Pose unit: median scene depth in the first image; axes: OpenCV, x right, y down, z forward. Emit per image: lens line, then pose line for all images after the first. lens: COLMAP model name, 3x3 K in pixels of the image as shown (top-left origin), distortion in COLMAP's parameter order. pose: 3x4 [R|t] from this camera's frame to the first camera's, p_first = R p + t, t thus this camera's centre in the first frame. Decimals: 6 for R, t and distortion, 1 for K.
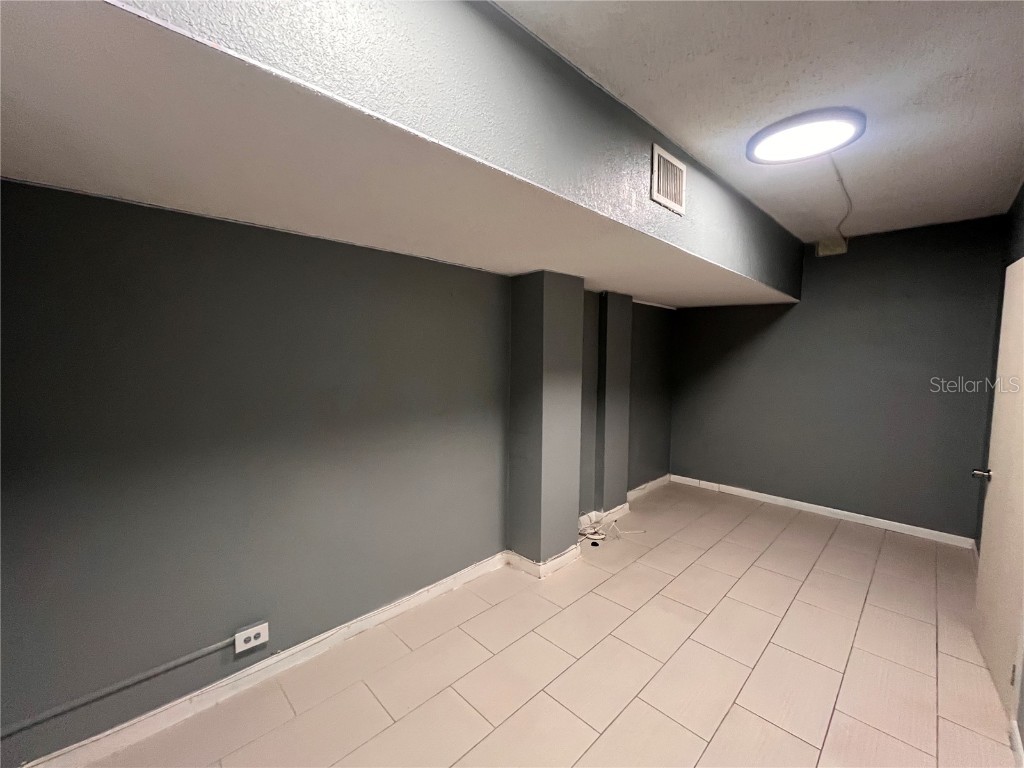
lens RADIAL K [[414.2, 0, 510.8], [0, 414.2, 390.1], [0, 0, 1]] dist [-0.003550, -0.000092]
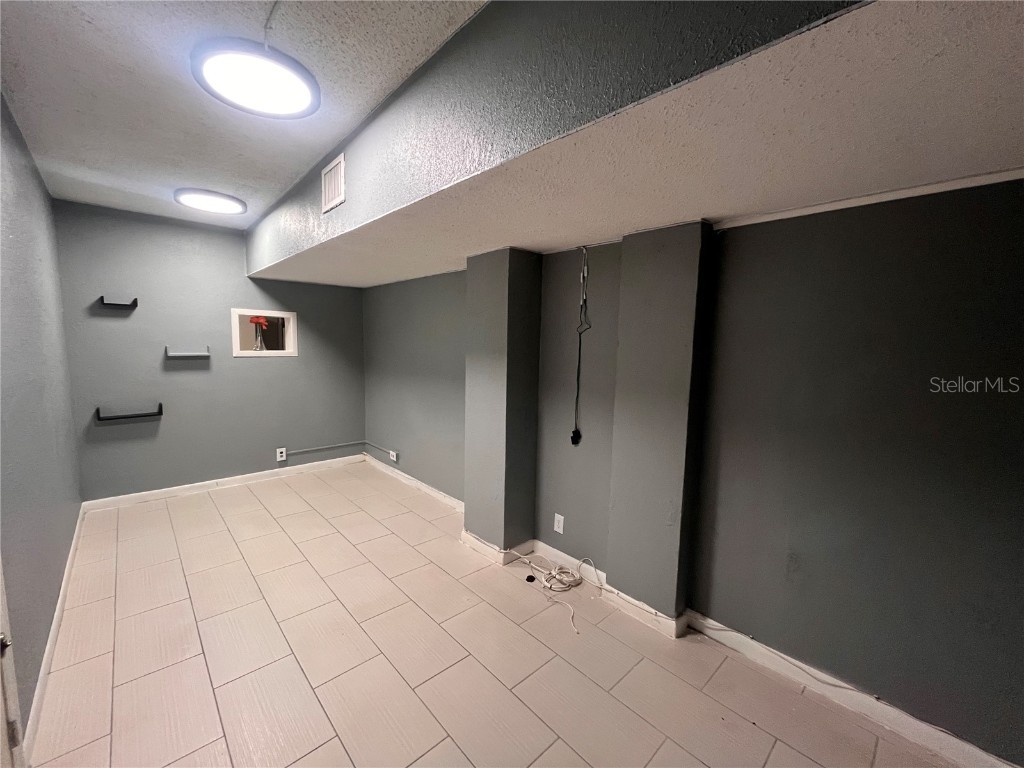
lens RADIAL K [[414.2, 0, 507.0], [0, 414.2, 386.3], [0, 0, 1]] dist [-0.003550, -0.000092]
pose [[-0.037972, 0.099234, -0.994339, 1.176152], [-0.102976, 0.989371, 0.102671, -0.078286], [0.993959, 0.106292, -0.027350, 1.166809]]
